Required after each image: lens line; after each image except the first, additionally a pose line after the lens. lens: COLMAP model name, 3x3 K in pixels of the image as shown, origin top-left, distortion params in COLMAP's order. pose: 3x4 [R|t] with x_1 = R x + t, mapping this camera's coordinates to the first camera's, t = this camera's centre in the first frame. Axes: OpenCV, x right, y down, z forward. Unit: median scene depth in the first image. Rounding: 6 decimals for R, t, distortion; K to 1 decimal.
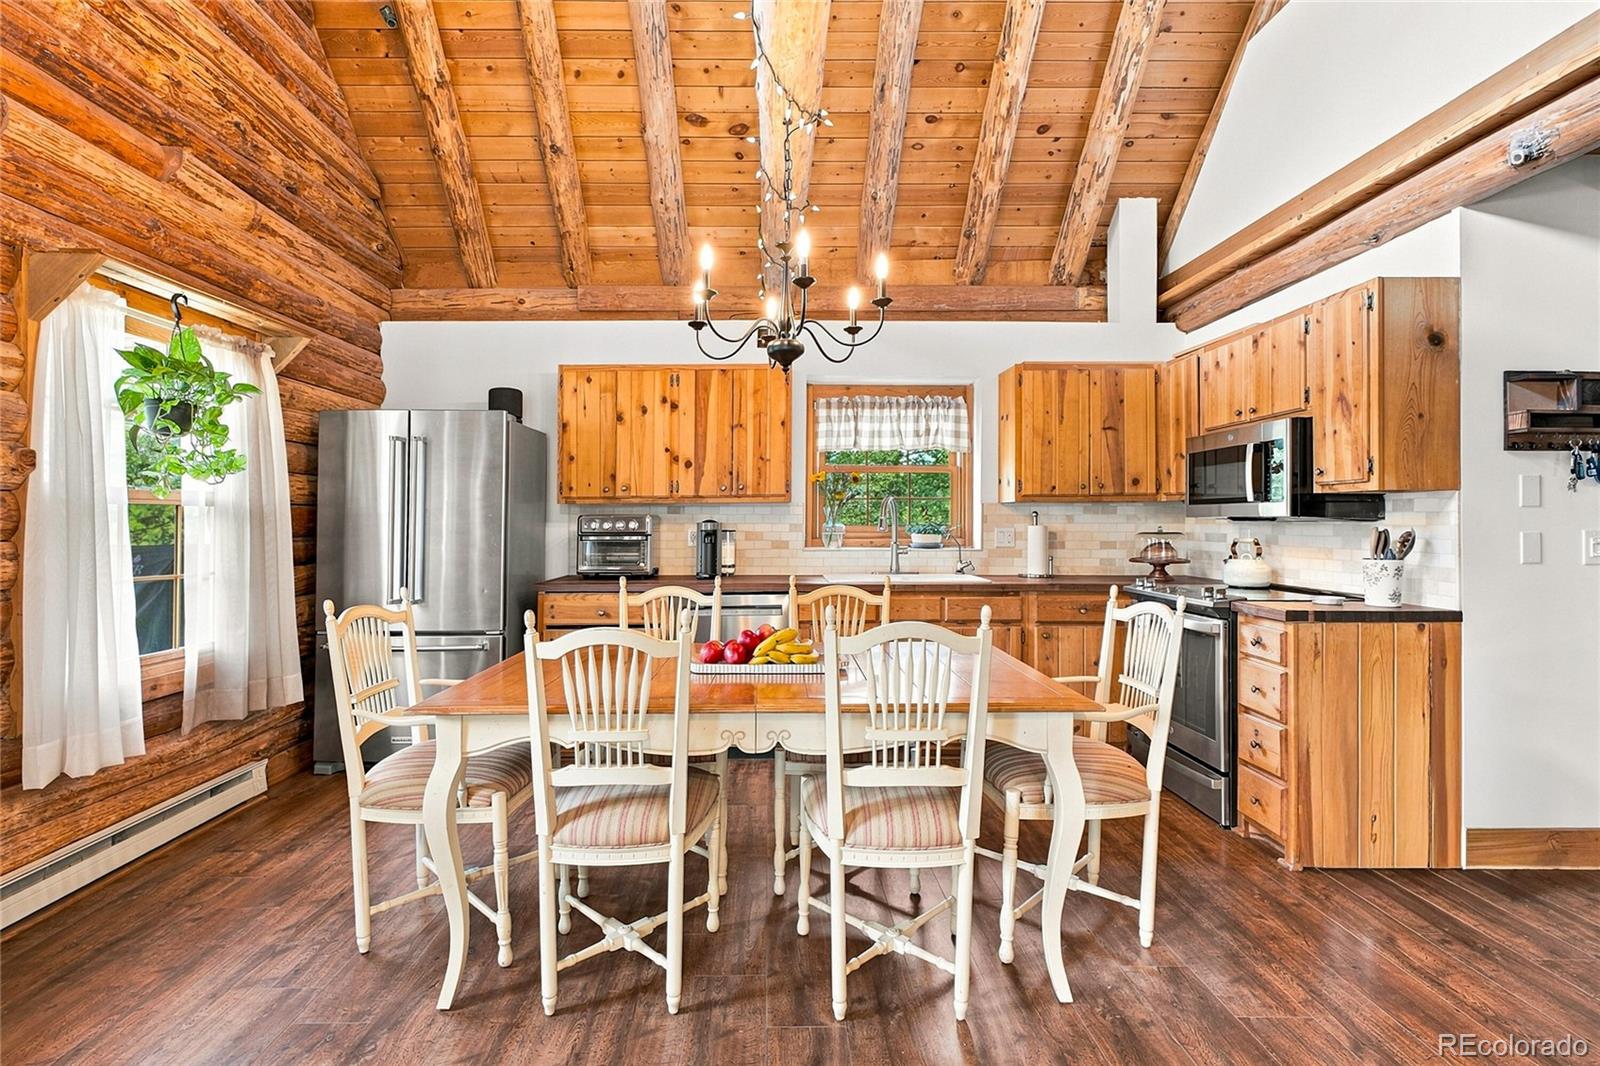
lens RADIAL K [[751.4, 0, 790.0], [0, 751.4, 506.2], [0, 0, 1]] dist [0.002252, 0.000851]
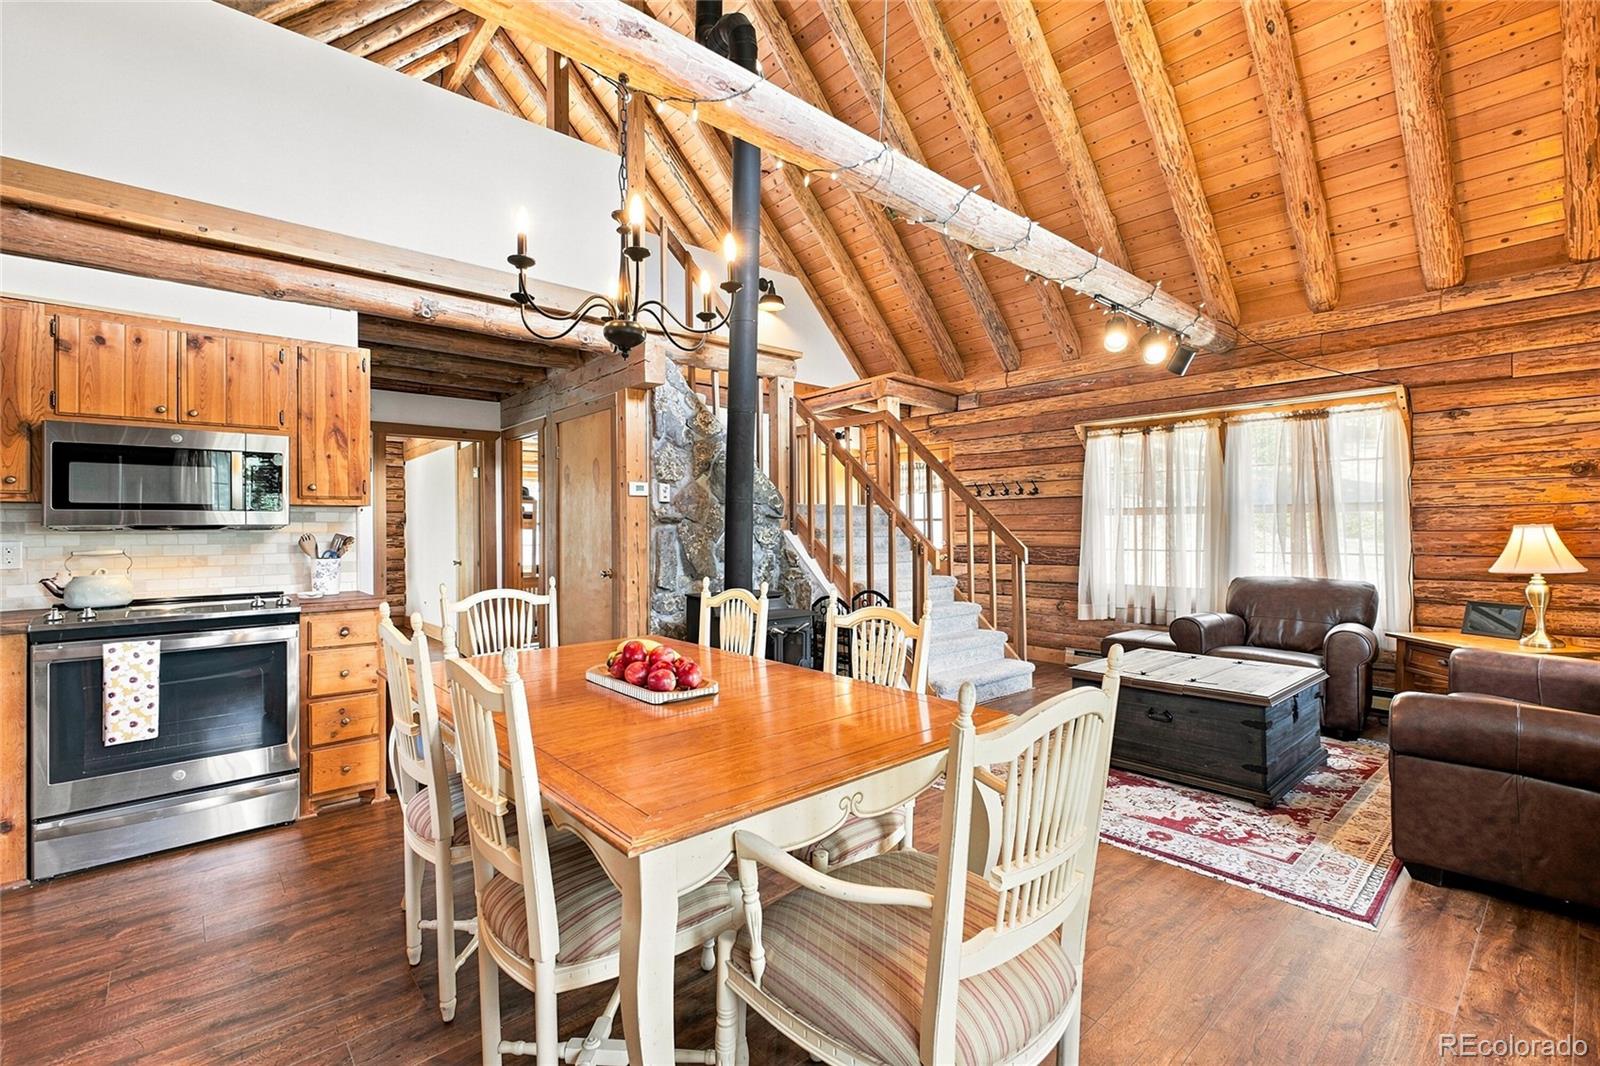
lens RADIAL K [[705.3, 0, 802.0], [0, 705.3, 521.3], [0, 0, 1]] dist [0.001276, 0.000595]
pose [[-0.649761, 0.013815, 0.760013, -0.458989], [-0.005757, 0.999717, -0.023094, 0.020909], [-0.760117, -0.019381, -0.649497, 0.811933]]
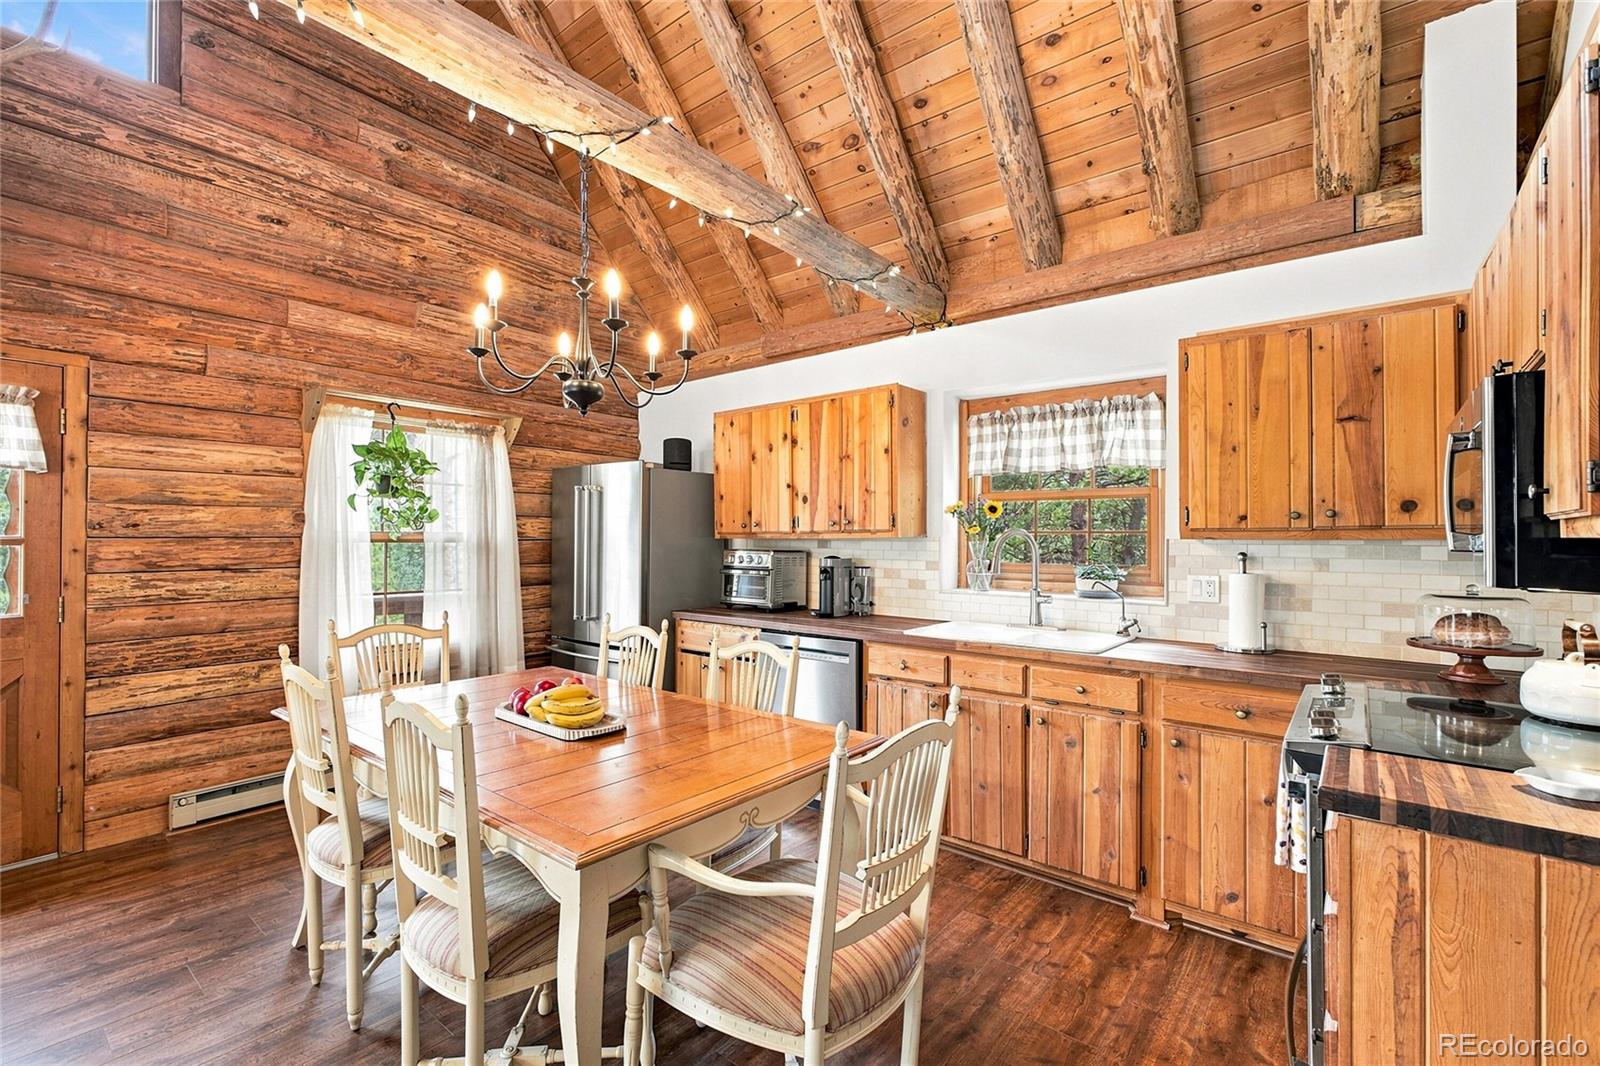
lens RADIAL K [[705.3, 0, 803.5], [0, 705.3, 524.0], [0, 0, 1]] dist [0.001276, 0.000595]
pose [[0.771043, -0.007583, -0.636738, 0.452954], [0.007395, 0.999968, -0.002953, -0.020766], [0.636740, -0.002432, 0.771075, 0.285414]]
